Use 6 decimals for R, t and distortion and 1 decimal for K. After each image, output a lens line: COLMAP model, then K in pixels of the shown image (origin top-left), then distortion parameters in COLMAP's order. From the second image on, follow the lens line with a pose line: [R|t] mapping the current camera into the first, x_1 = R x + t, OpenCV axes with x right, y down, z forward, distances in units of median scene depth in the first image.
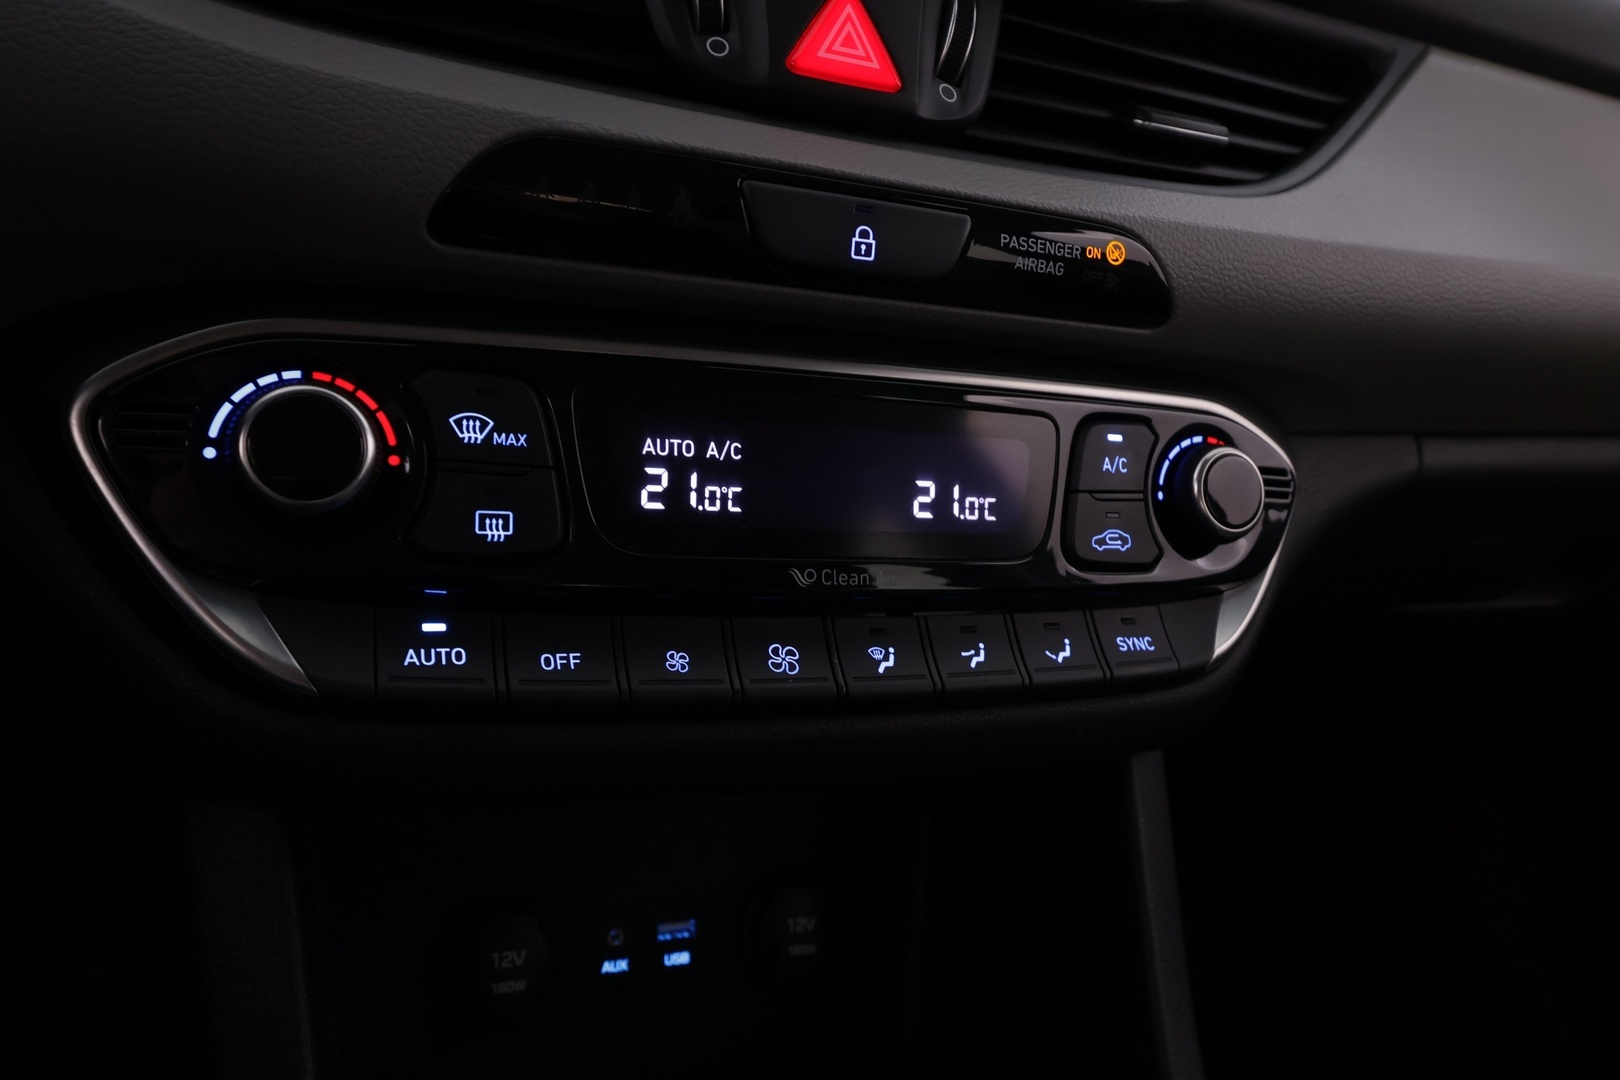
lens RADIAL K [[1179.5, 0, 810.7], [0, 1179.5, 534.2], [0, 0, 1]] dist [-0.001952, 0.001227]
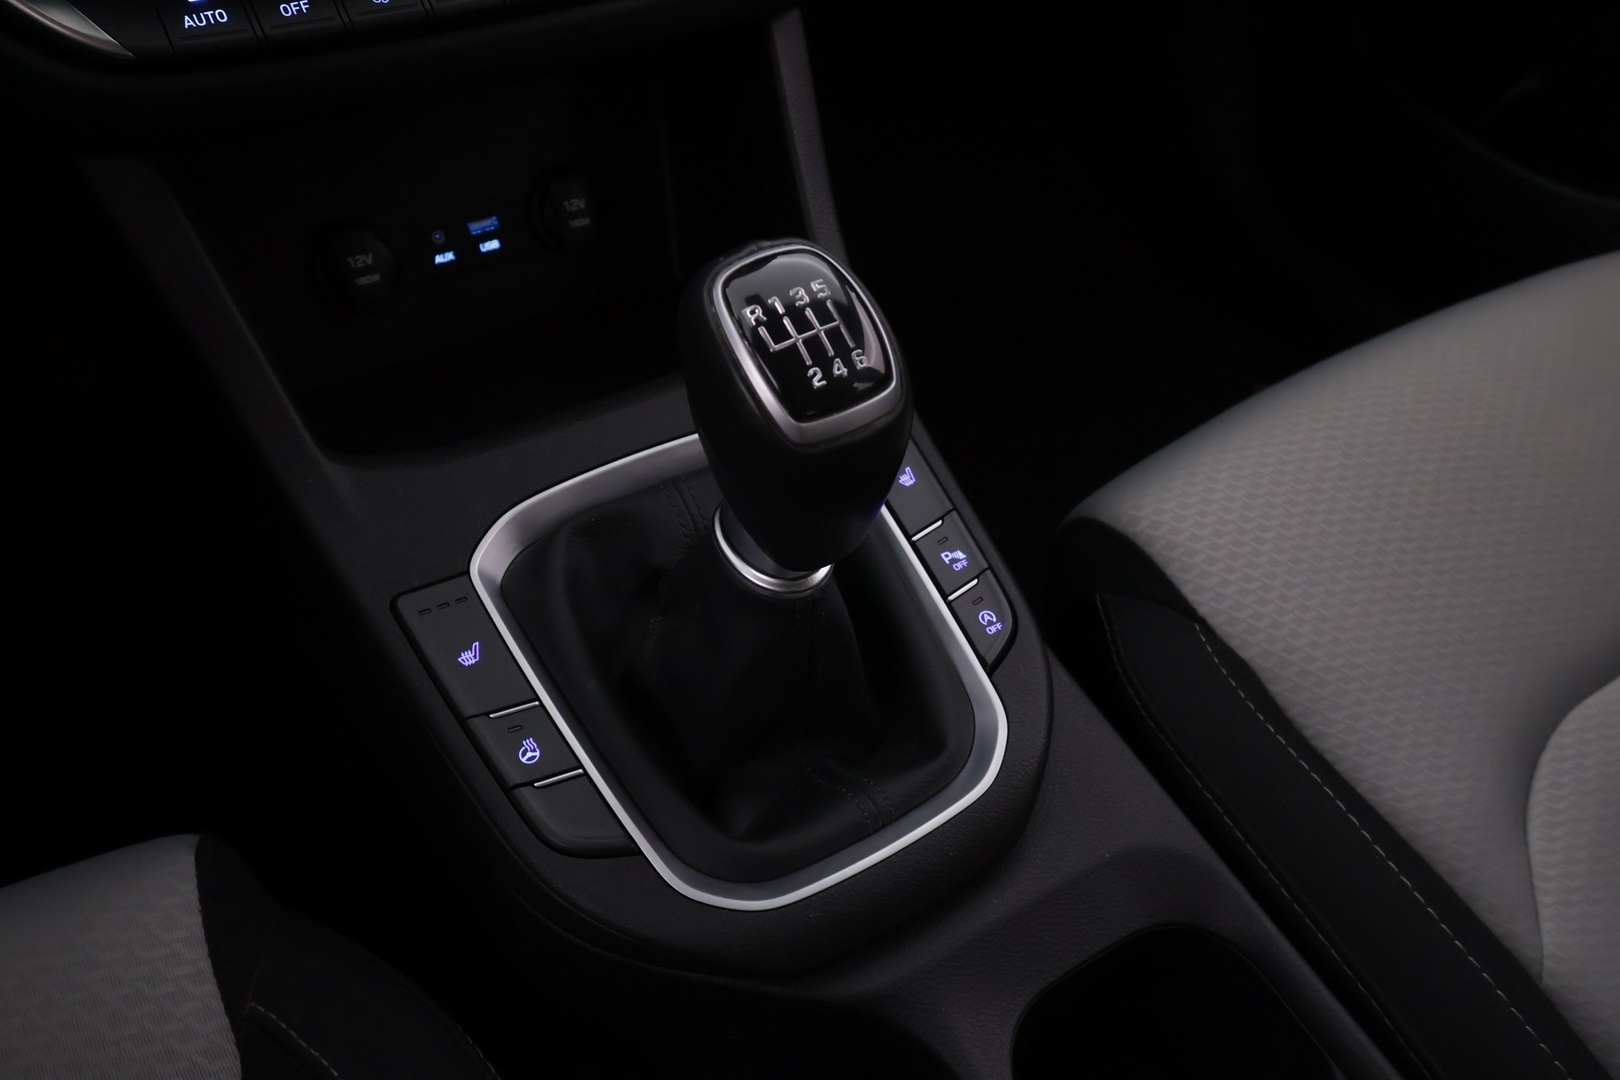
lens RADIAL K [[1179.5, 0, 810.5], [0, 1179.5, 550.7], [0, 0, 1]] dist [-0.001952, 0.001227]
pose [[0.980750, -0.192859, 0.030560, 0.142763], [0.149640, 0.842872, 0.516890, 0.010363], [-0.125445, -0.502367, 0.855506, -0.391304]]
